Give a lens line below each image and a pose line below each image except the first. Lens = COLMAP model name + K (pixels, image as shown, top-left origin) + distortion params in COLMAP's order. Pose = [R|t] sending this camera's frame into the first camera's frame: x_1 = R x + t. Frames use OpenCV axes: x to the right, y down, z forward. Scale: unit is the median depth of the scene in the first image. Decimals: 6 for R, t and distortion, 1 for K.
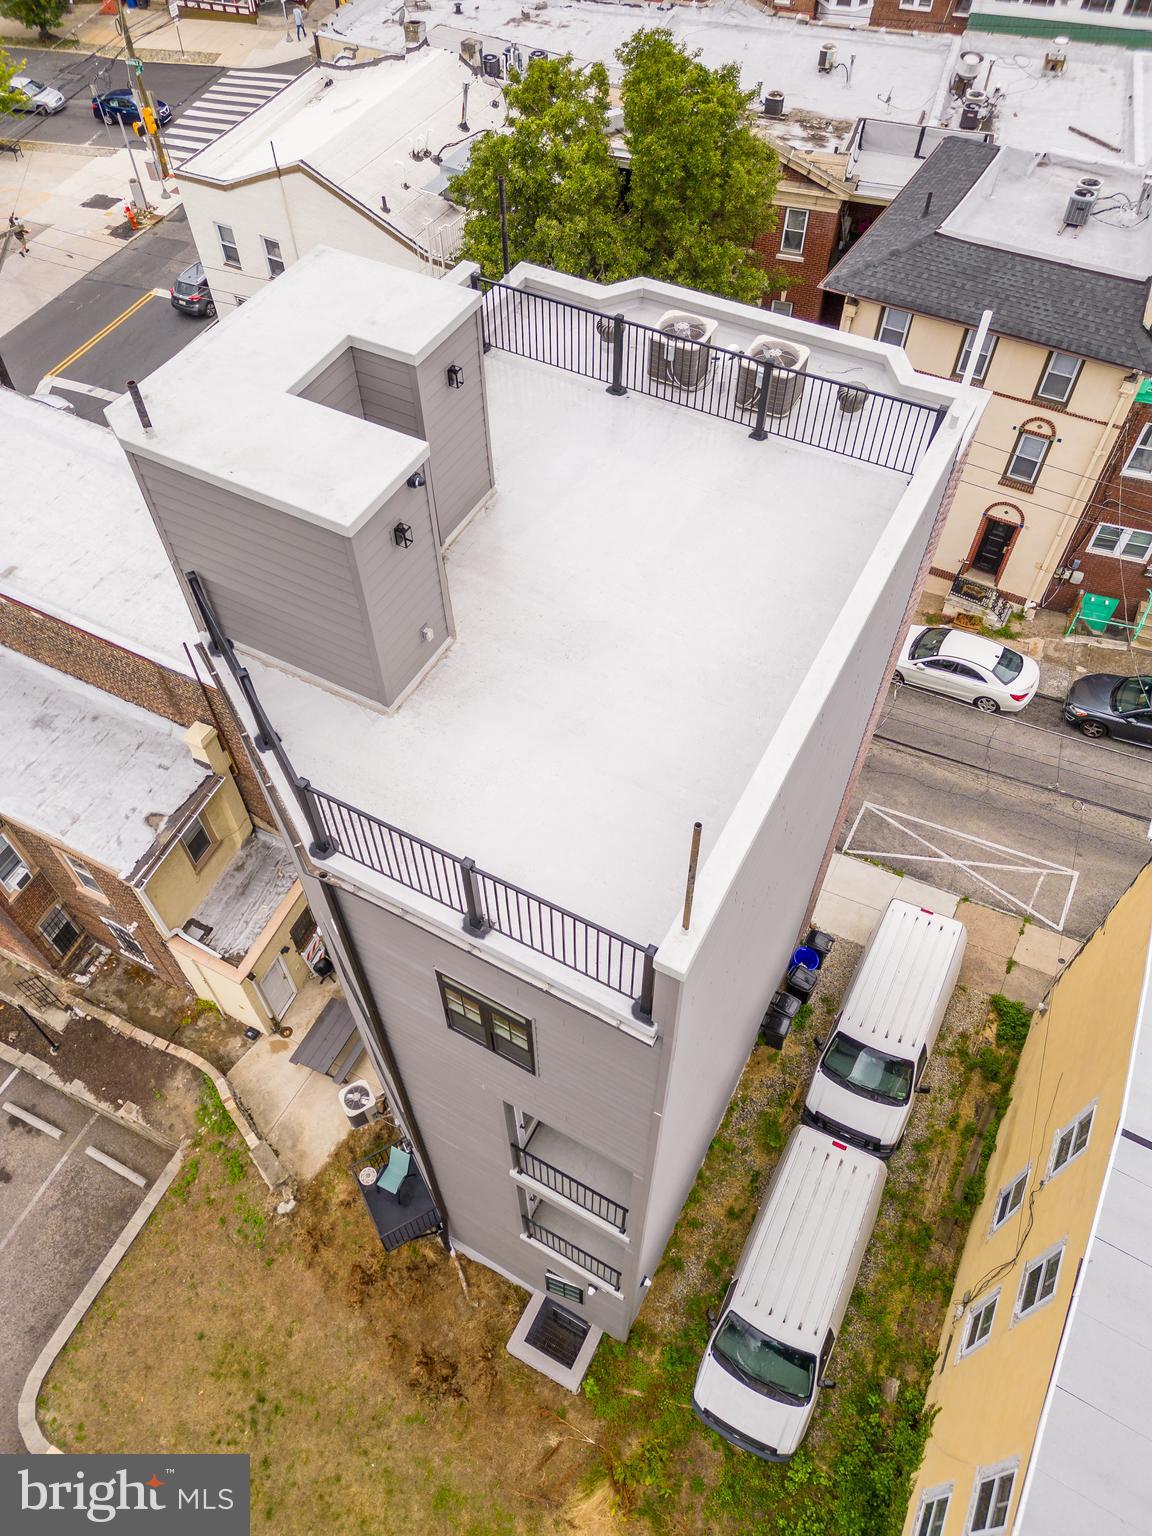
lens RADIAL K [[1074.9, 0, 576.0], [0, 1074.9, 768.0], [0, 0, 1]] dist [0.089598, -0.070849]
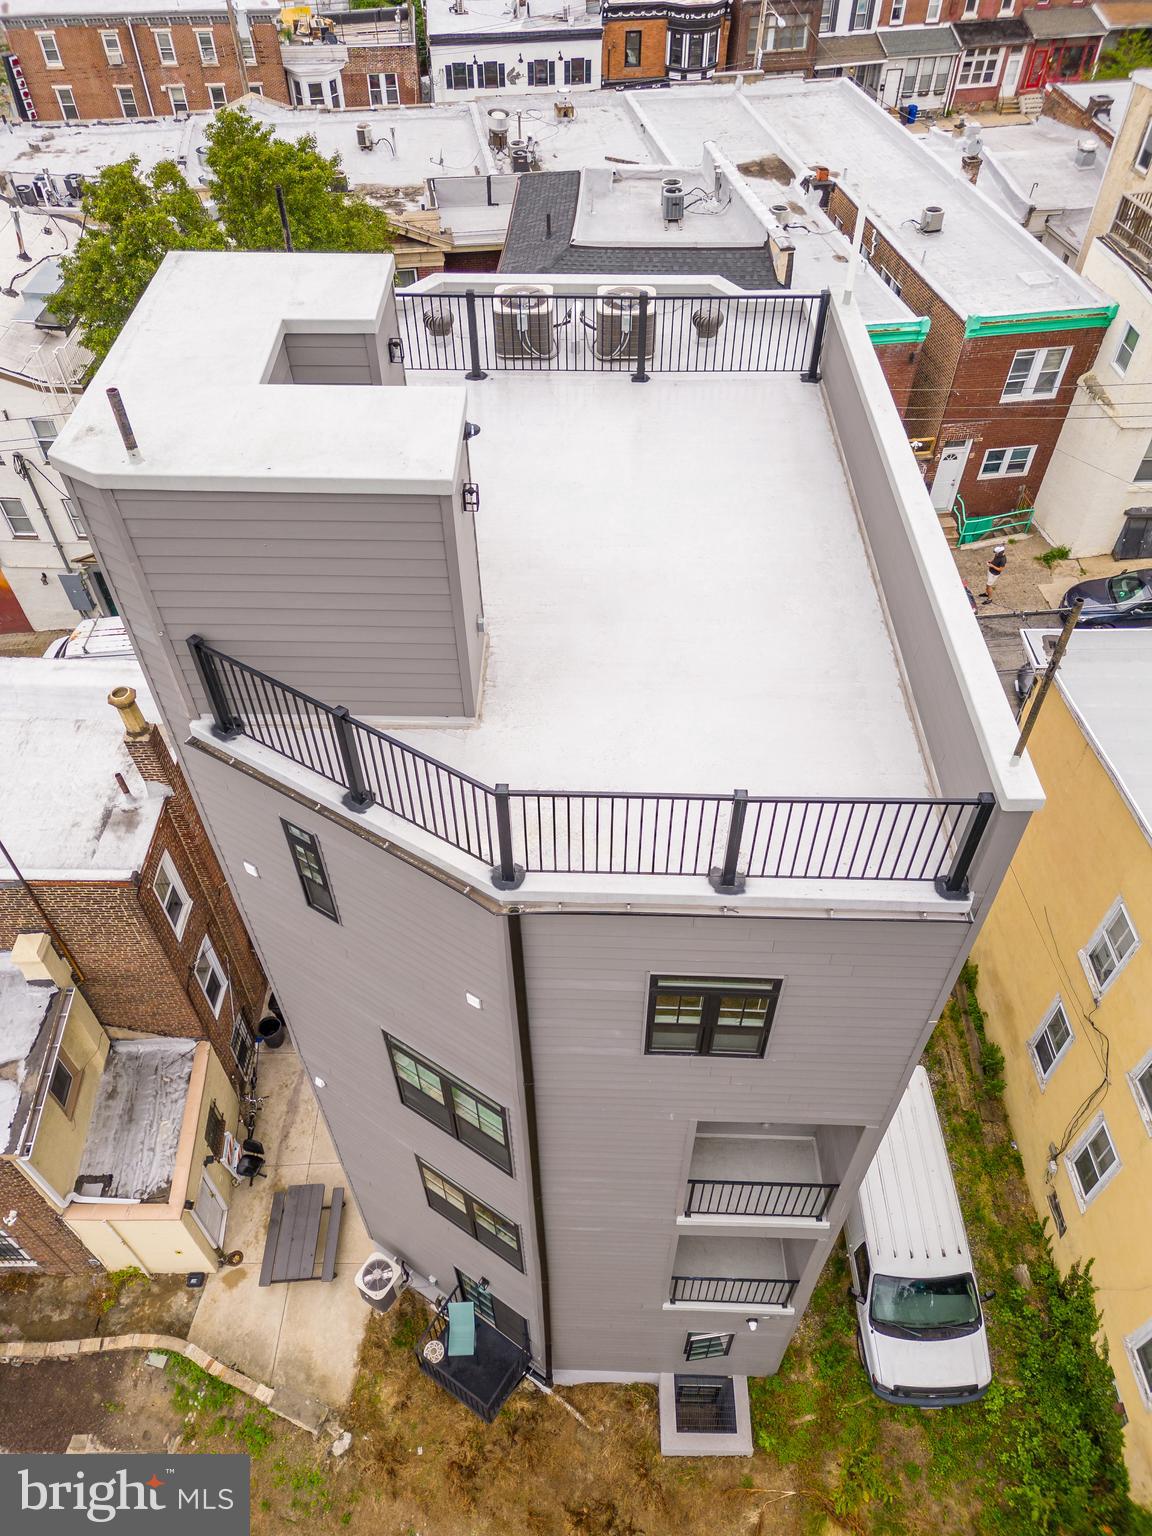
lens RADIAL K [[1074.9, 0, 576.0], [0, 1074.9, 768.0], [0, 0, 1]] dist [0.089598, -0.070849]
pose [[0.887380, -0.335560, 0.316158, -0.185313], [0.364001, 0.930787, -0.033756, 0.018833], [-0.282948, 0.145036, 0.948106, 0.083858]]
